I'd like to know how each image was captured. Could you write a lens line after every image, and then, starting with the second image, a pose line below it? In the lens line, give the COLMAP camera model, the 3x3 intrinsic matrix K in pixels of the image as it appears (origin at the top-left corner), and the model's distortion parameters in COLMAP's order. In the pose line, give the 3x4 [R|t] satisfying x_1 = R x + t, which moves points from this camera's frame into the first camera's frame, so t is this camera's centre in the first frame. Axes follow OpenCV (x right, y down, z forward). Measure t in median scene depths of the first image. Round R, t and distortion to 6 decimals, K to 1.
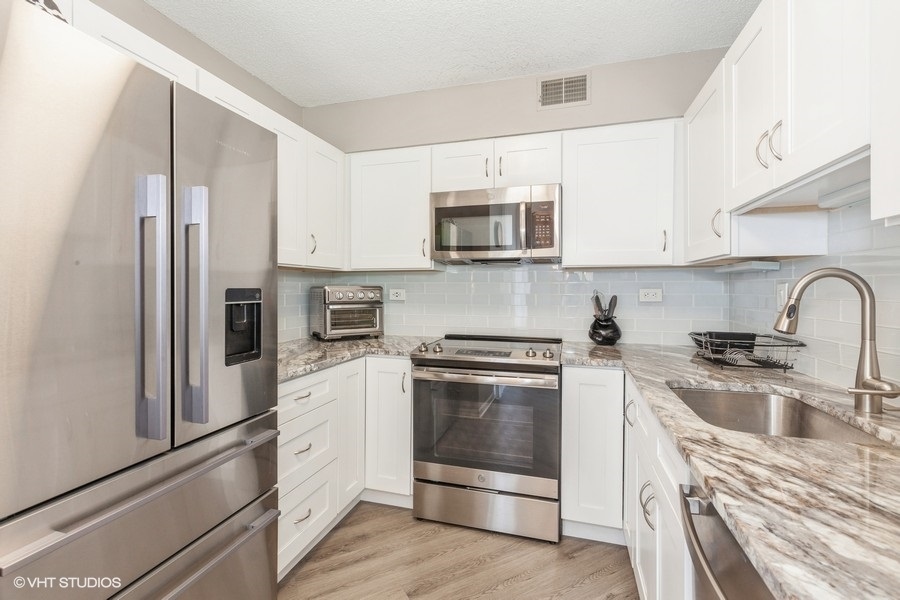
lens RADIAL K [[402.2, 0, 444.8], [0, 402.2, 291.0], [0, 0, 1]] dist [0.000248, -0.000573]
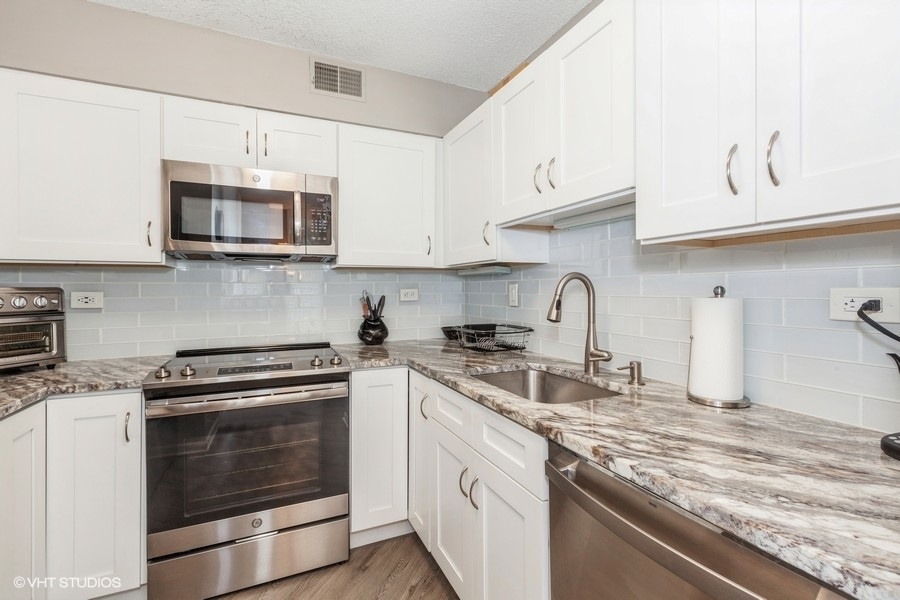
lens RADIAL K [[402.2, 0, 444.8], [0, 402.2, 291.0], [0, 0, 1]] dist [0.000248, -0.000573]
pose [[0.756399, -0.009554, 0.654041, -0.154479], [0.011198, 0.999936, 0.001656, -0.000545], [-0.654015, 0.006071, 0.756457, 0.137422]]
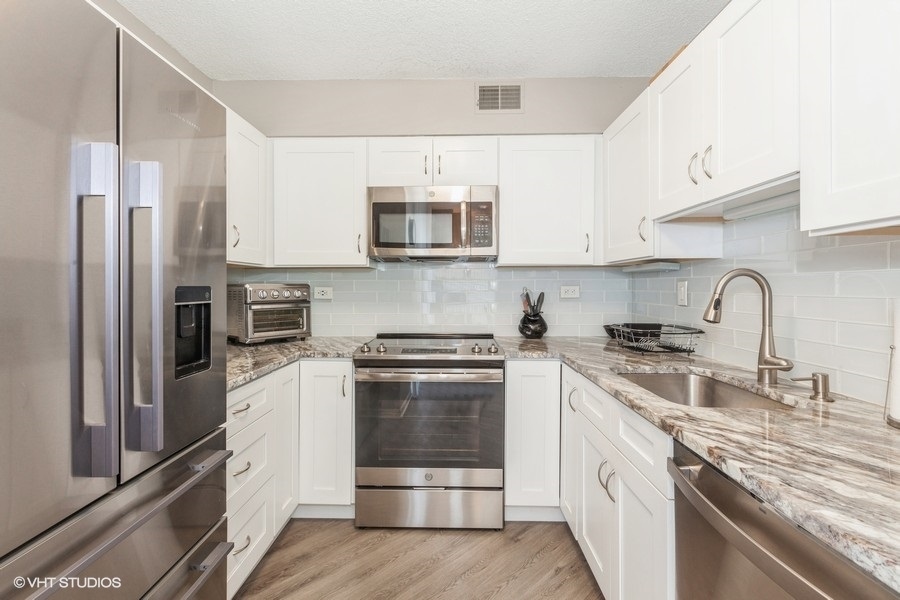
lens RADIAL K [[402.8, 0, 445.2], [0, 402.8, 288.2], [0, 0, 1]] dist [-0.000296, -0.000814]
pose [[0.964099, -0.003831, 0.265516, -0.137054], [0.004228, 0.999991, -0.000923, -0.000144], [-0.265510, 0.002012, 0.964106, 0.028189]]
